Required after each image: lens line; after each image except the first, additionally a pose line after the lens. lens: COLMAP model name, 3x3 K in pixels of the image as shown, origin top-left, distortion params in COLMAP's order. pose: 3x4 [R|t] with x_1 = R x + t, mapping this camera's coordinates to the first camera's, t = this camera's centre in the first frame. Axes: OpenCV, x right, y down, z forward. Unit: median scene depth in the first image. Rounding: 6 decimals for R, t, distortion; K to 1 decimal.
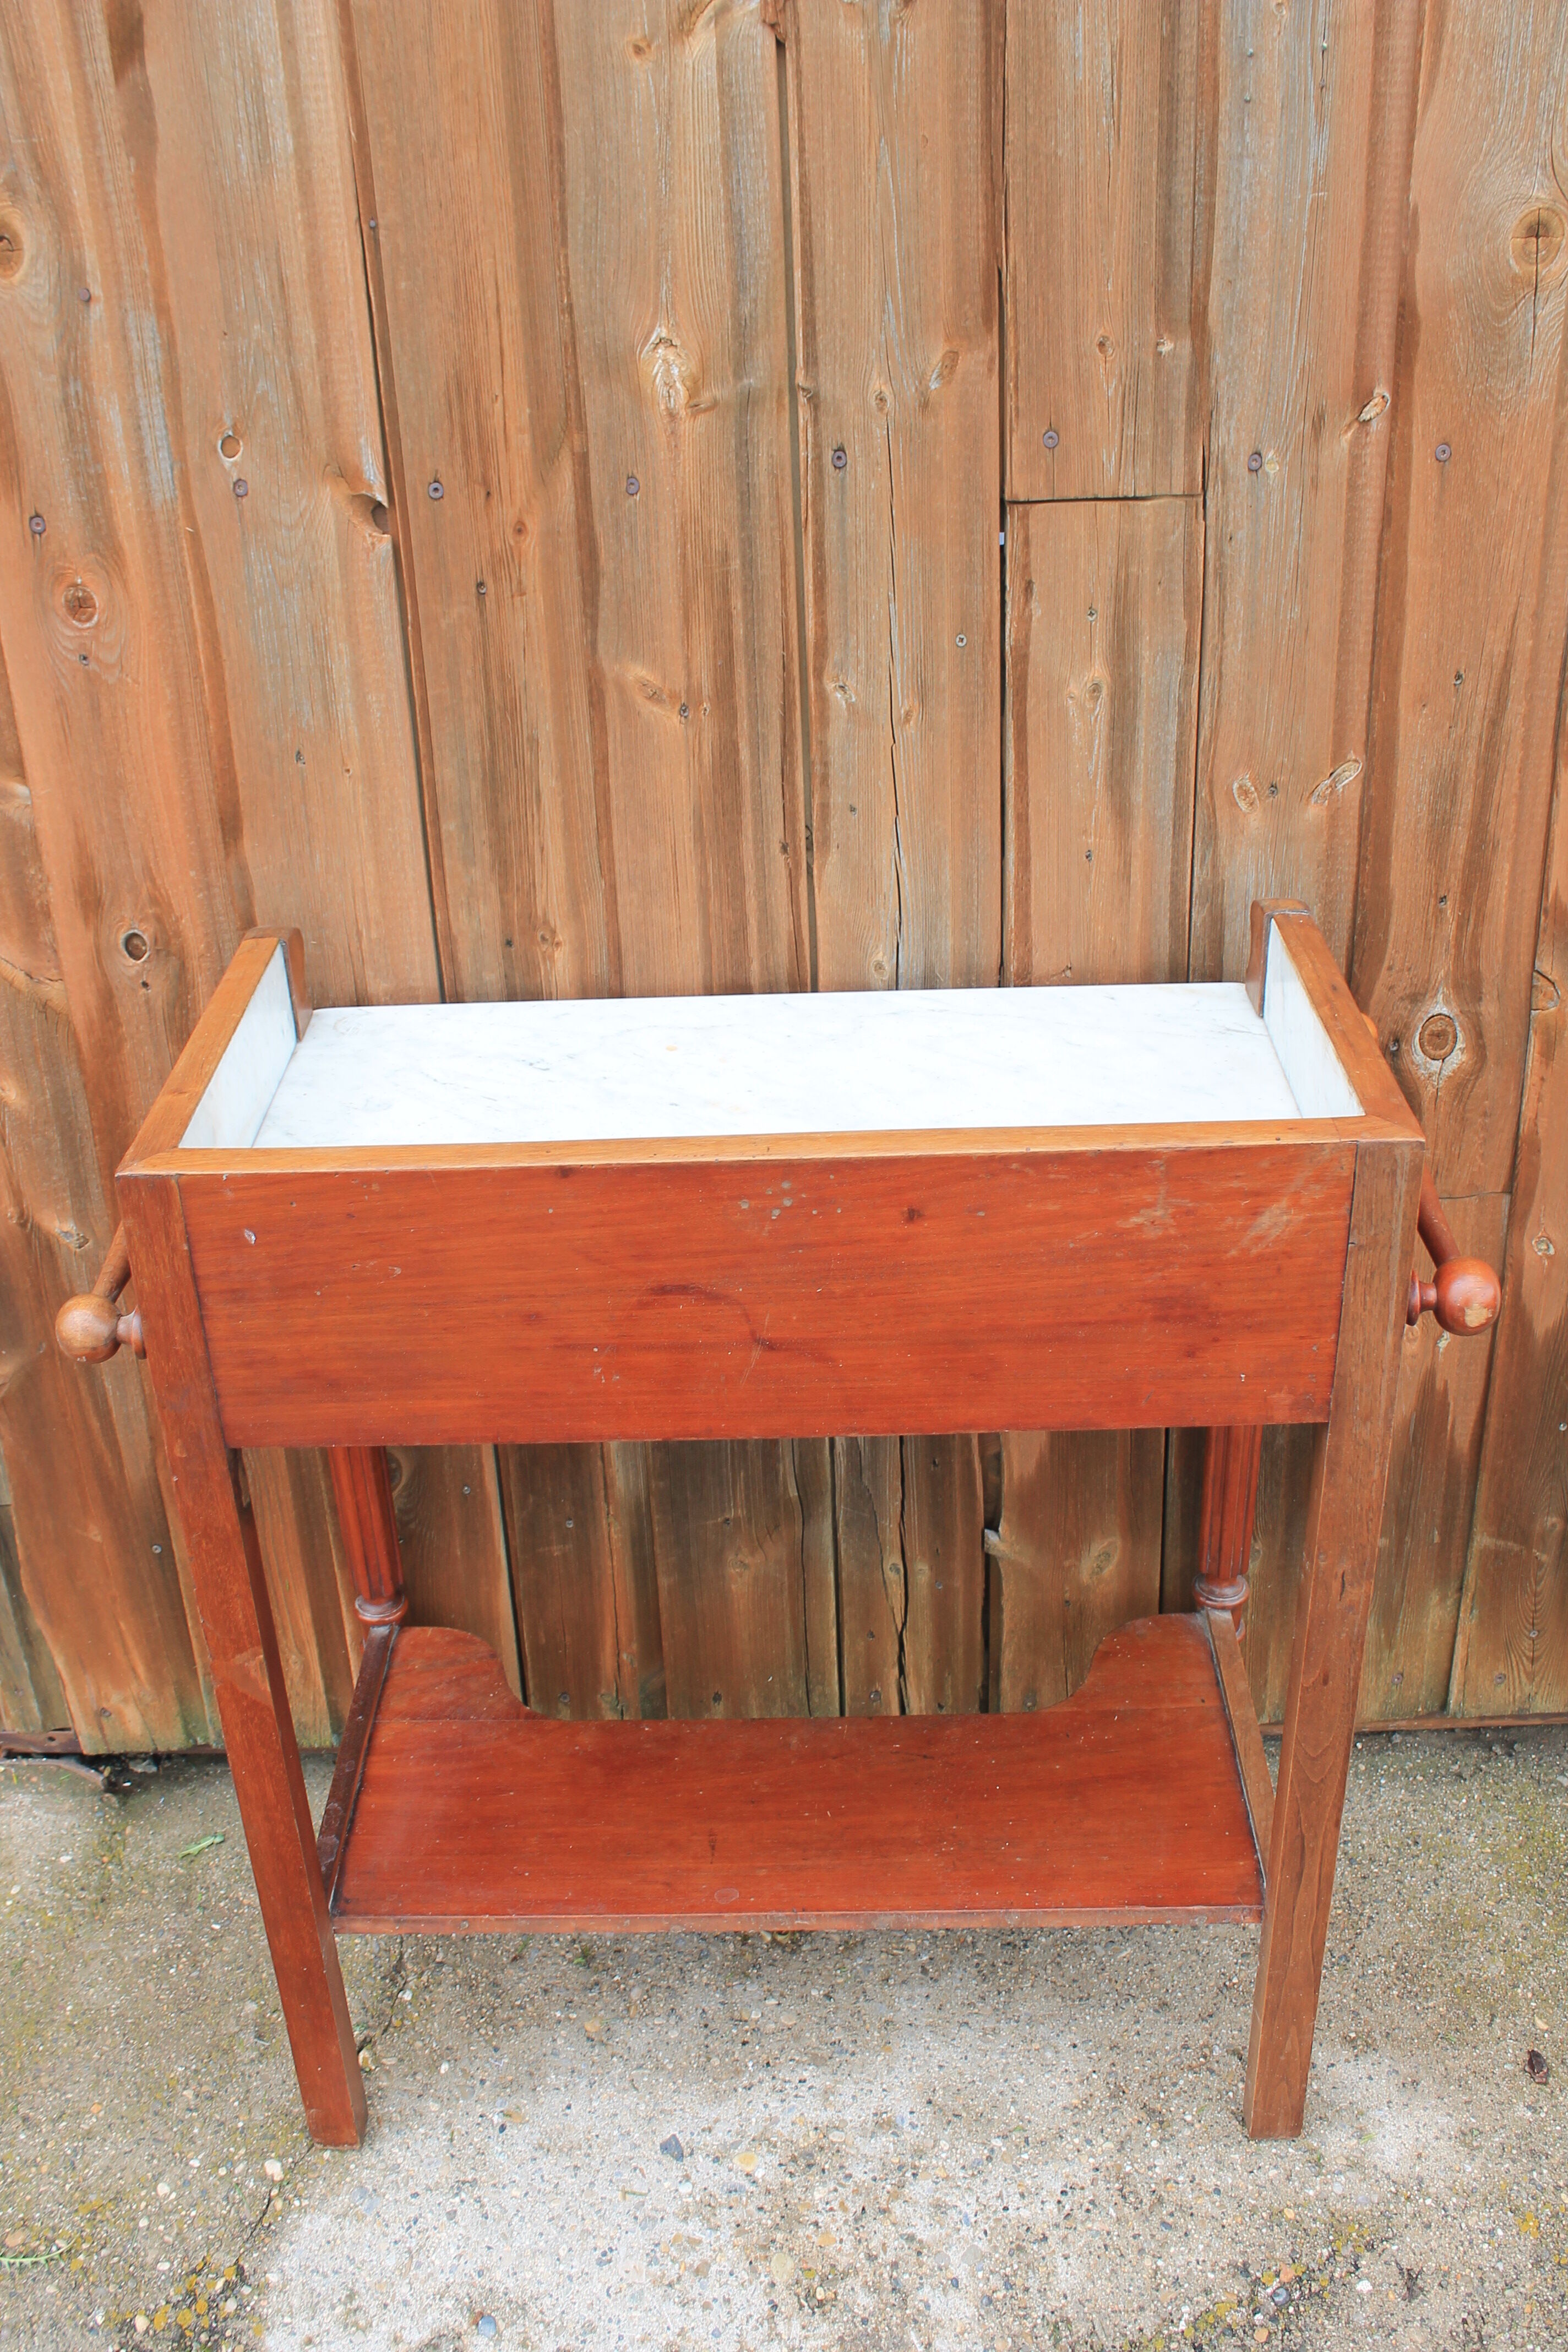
lens RADIAL K [[2320.4, 0, 784.0], [0, 2320.4, 1176.0], [0, 0, 1]] dist [-0.087335, 0.086343]
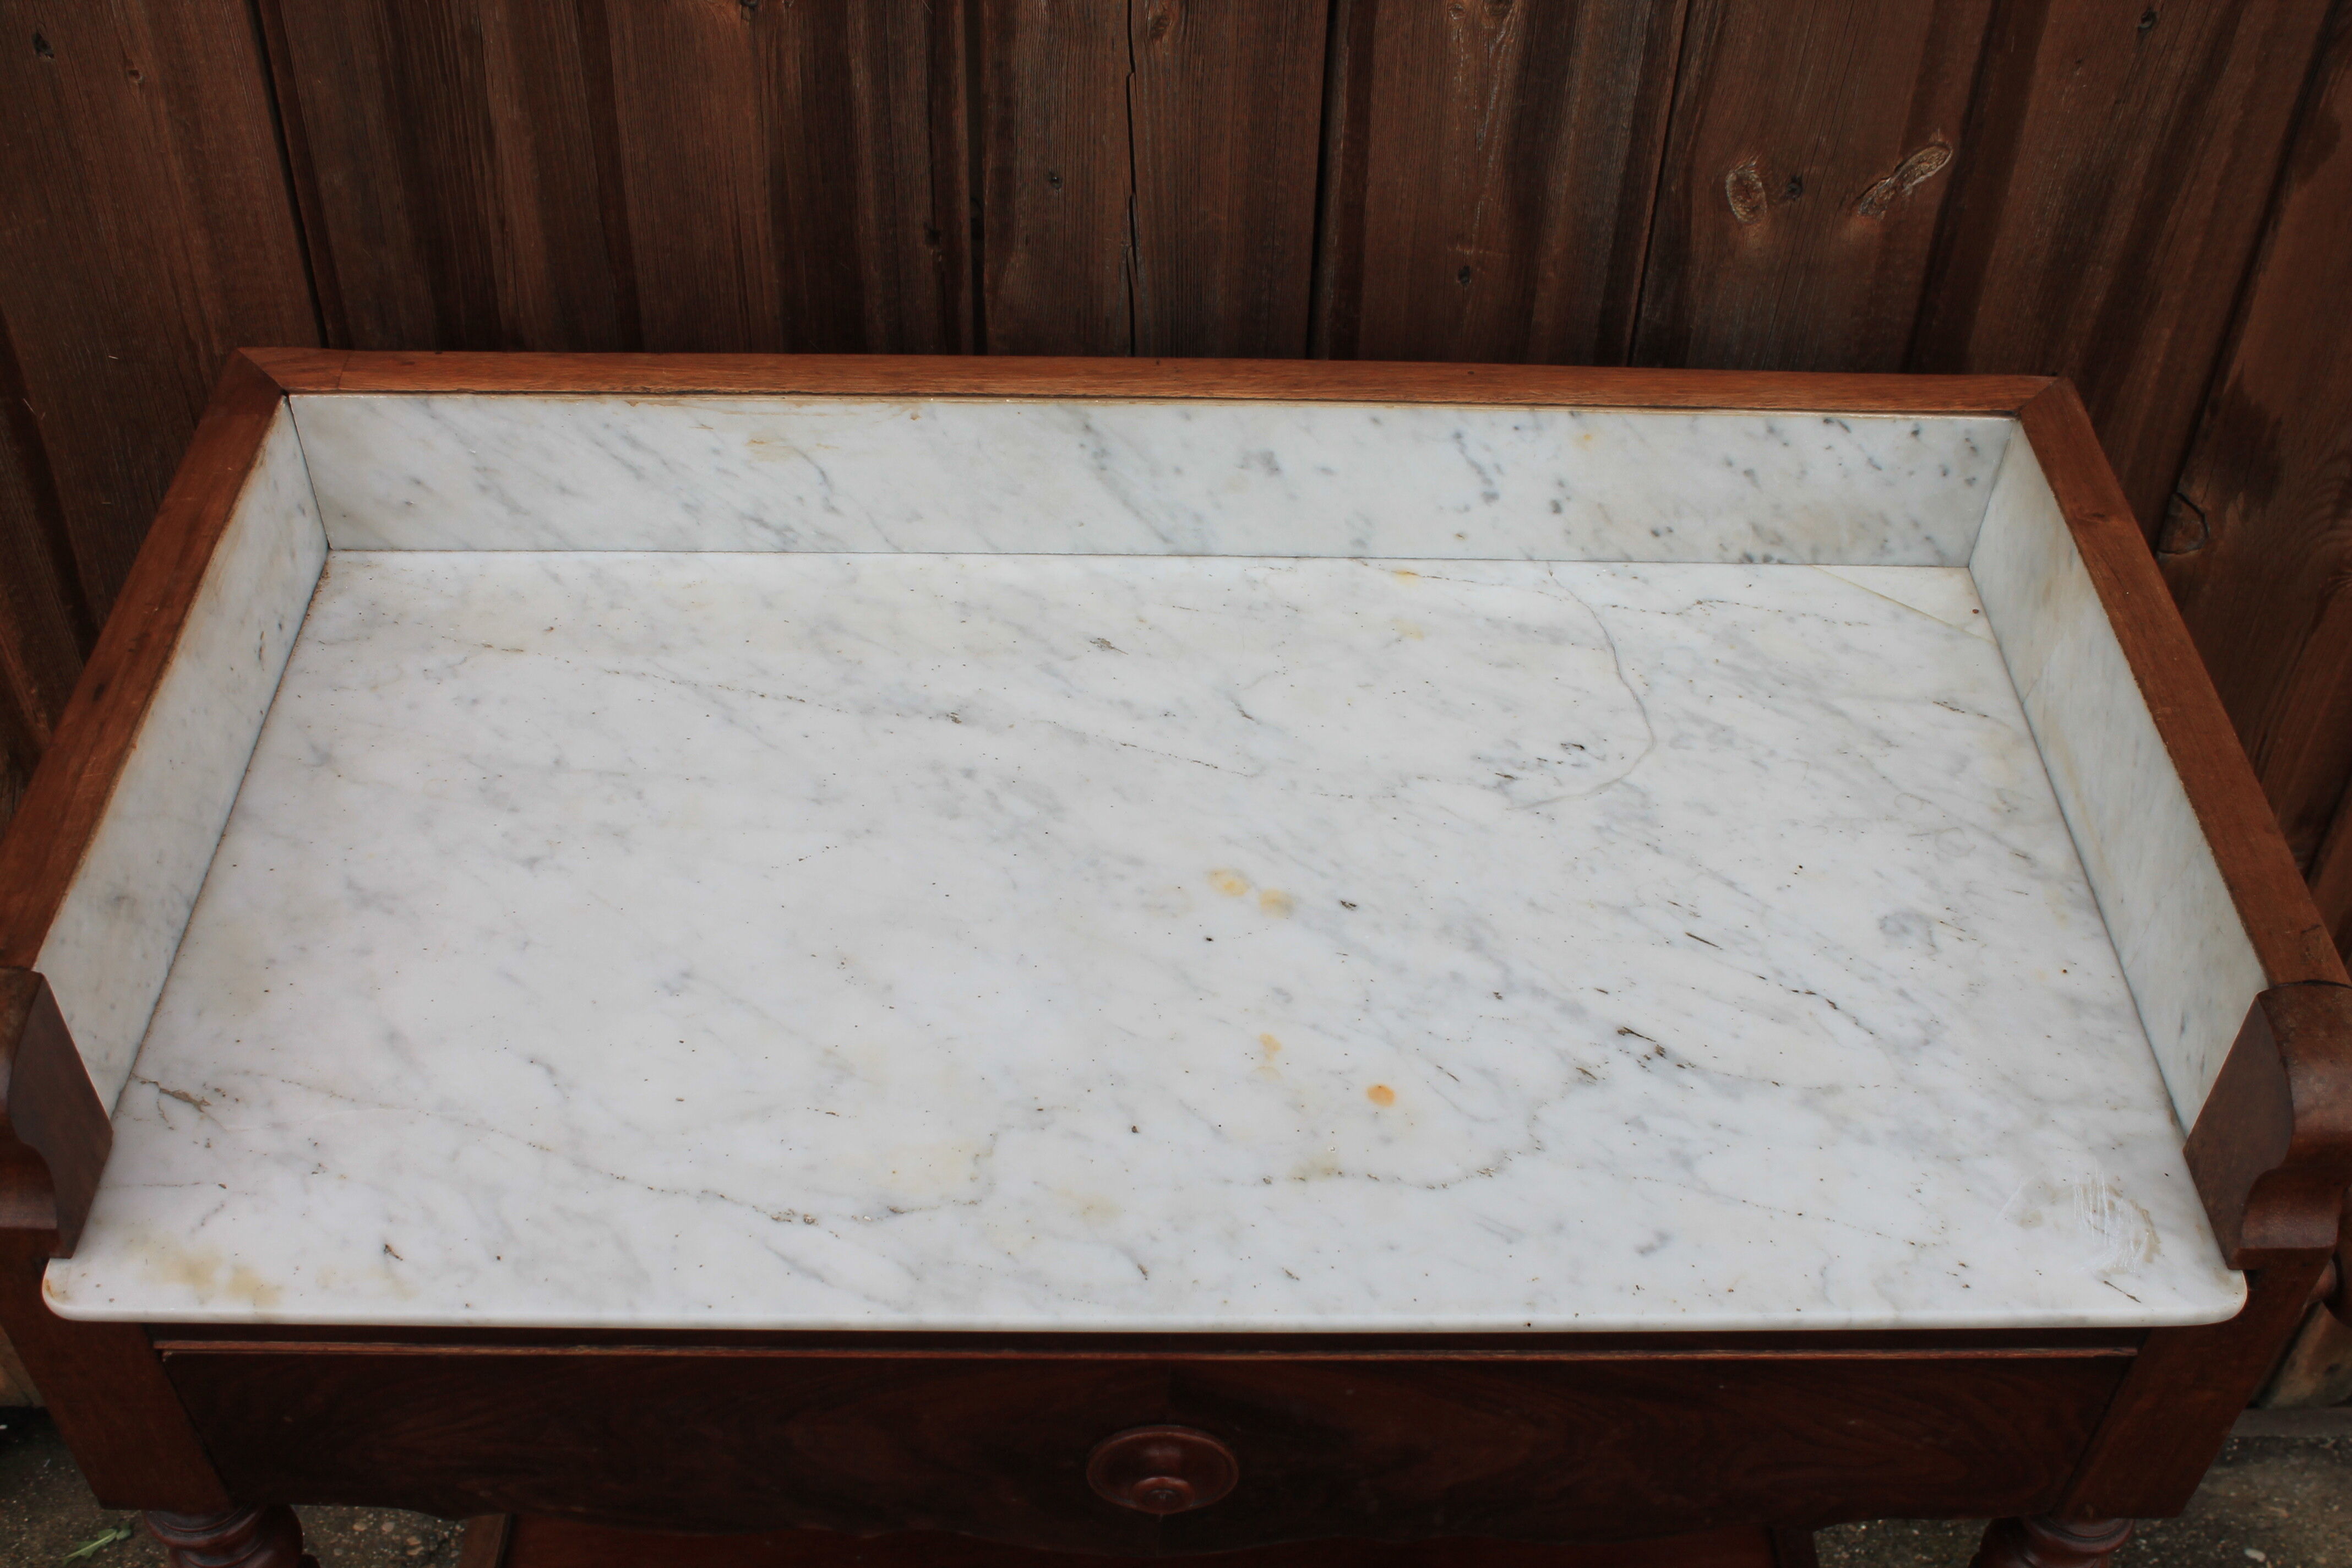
lens RADIAL K [[2501.8, 0, 1189.6], [0, 2501.8, 783.3], [0, 0, 1]] dist [-0.116872, 0.153199]
pose [[0.997372, 0.038241, 0.061544, 0.029678], [-0.053071, 0.963832, 0.261173, -0.169810], [-0.049330, -0.263752, 0.963328, 0.364009]]
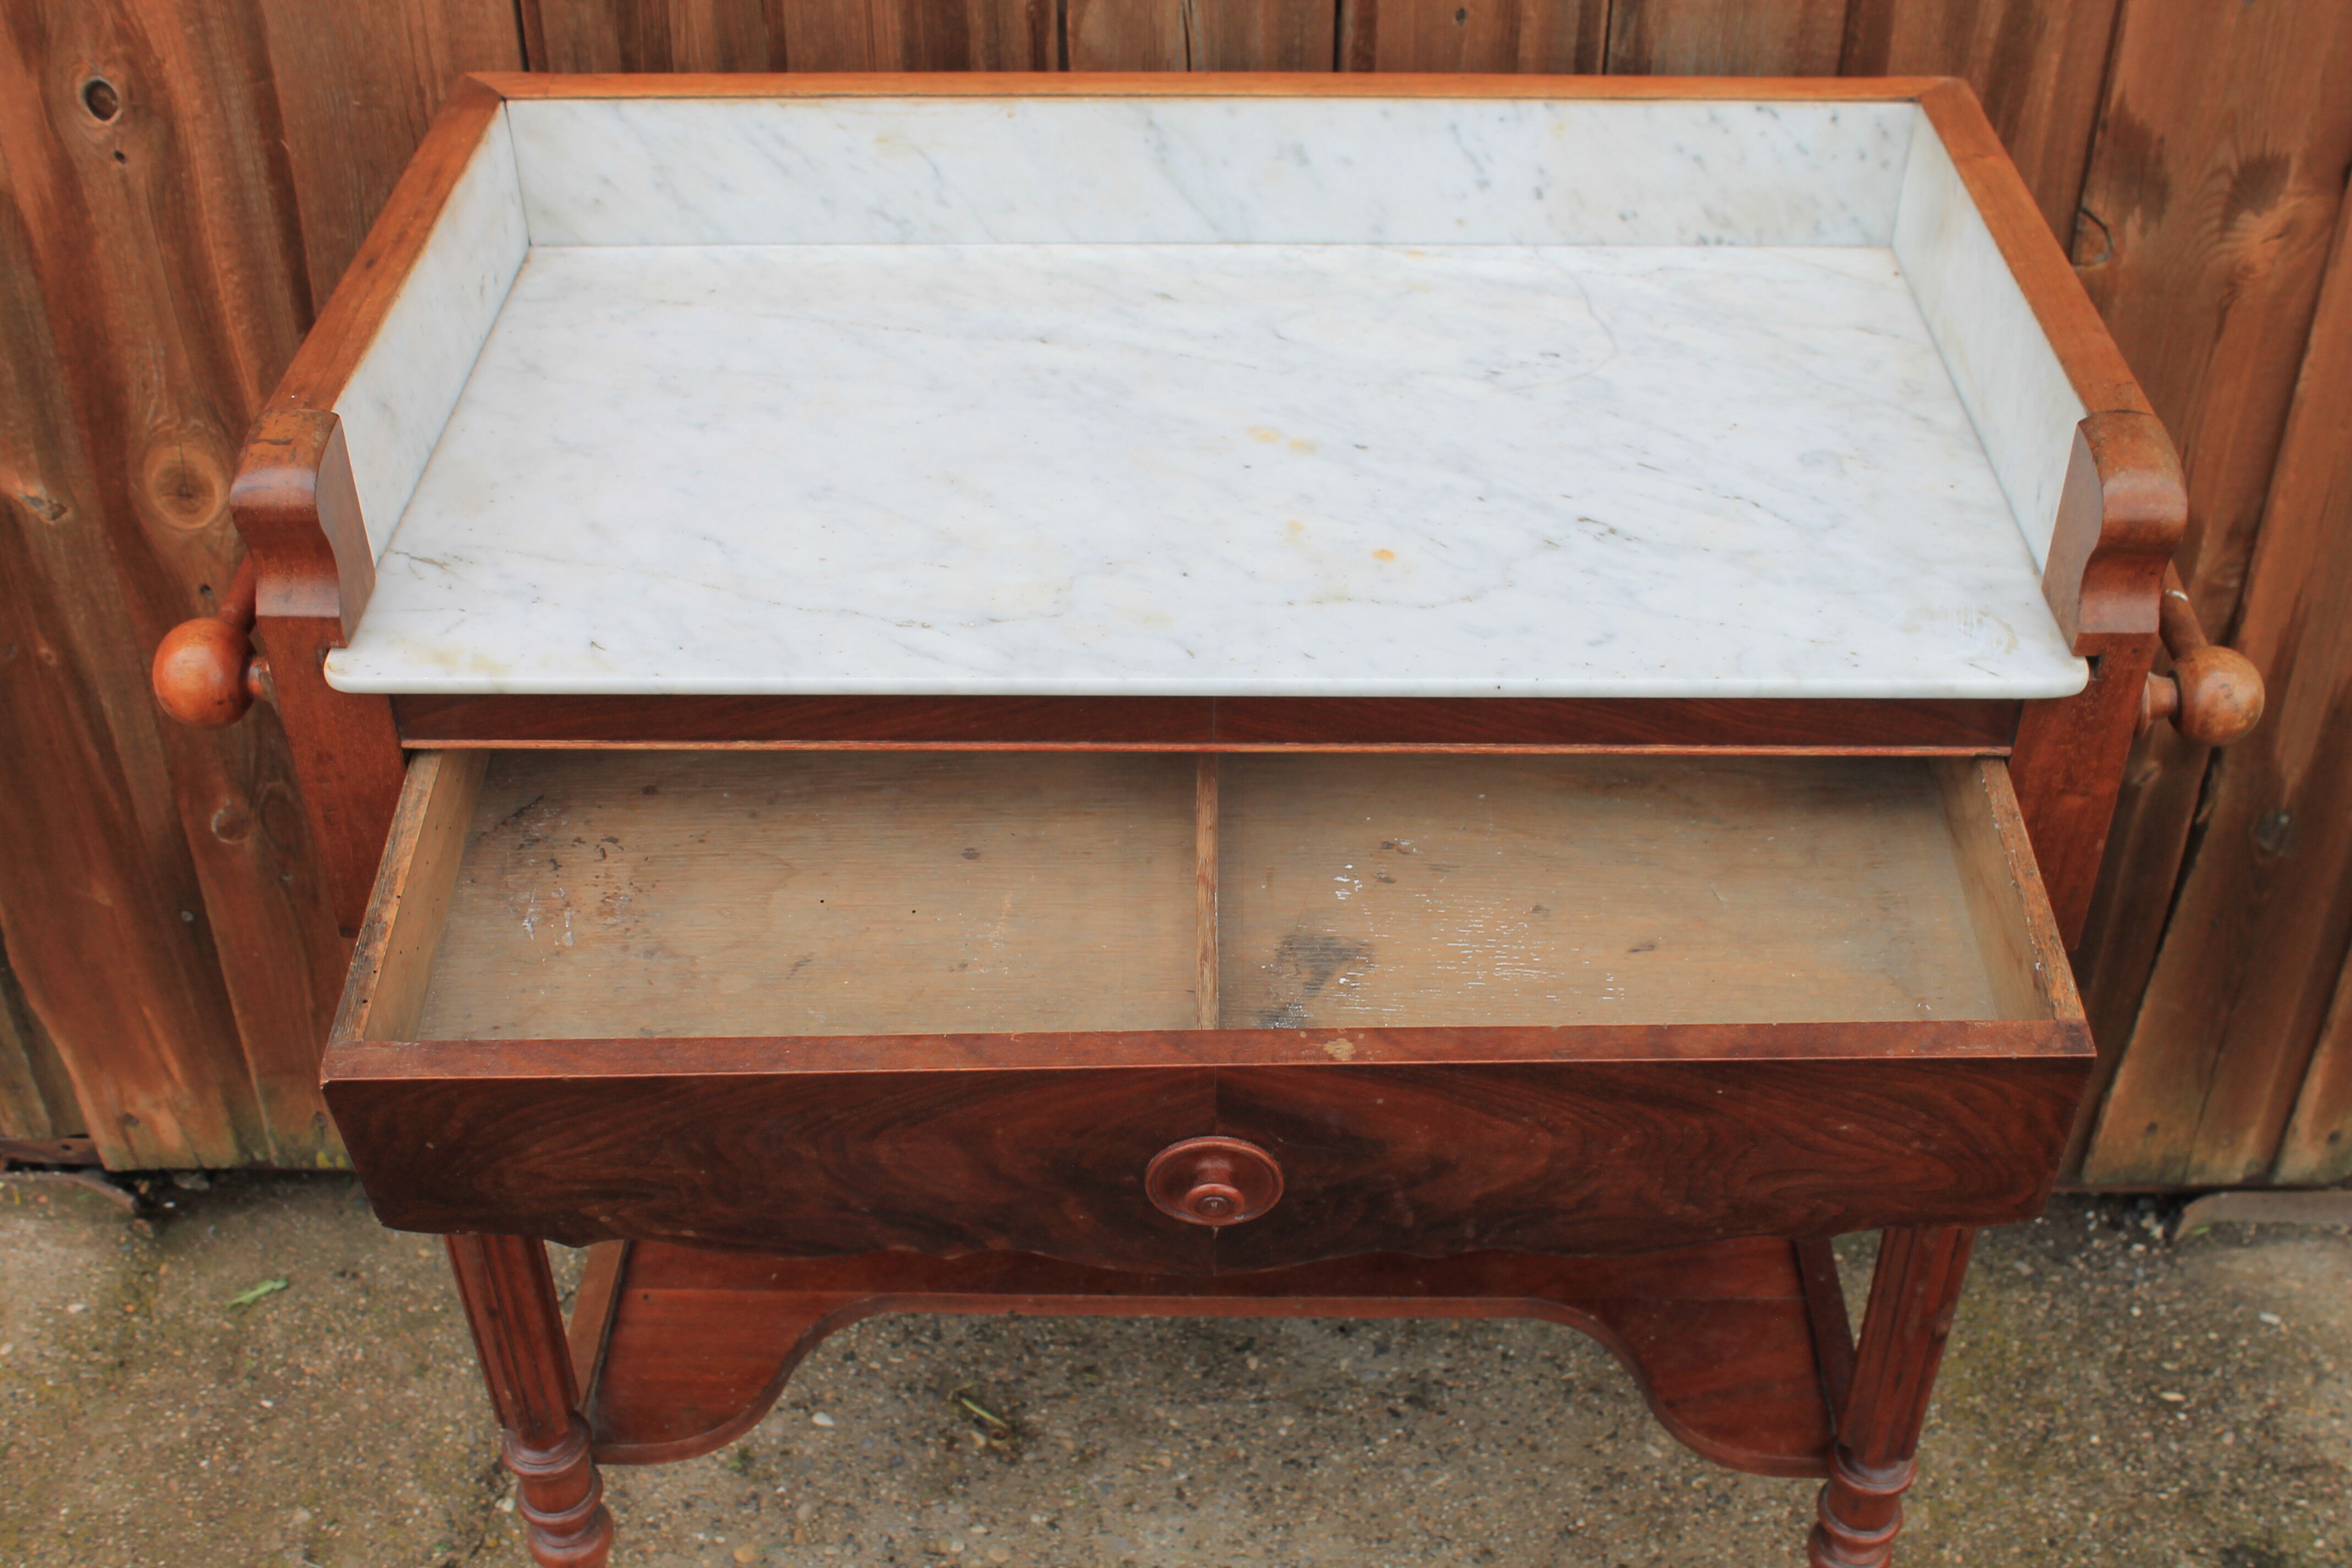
lens RADIAL K [[2665.7, 0, 1176.0], [0, 2665.7, 784.0], [0, 0, 1]] dist [-0.094943, 0.135307]
pose [[0.999274, 0.035635, 0.013485, 0.042152], [-0.037289, 0.987345, 0.154142, -0.028779], [-0.007822, -0.154533, 0.987957, 0.169496]]
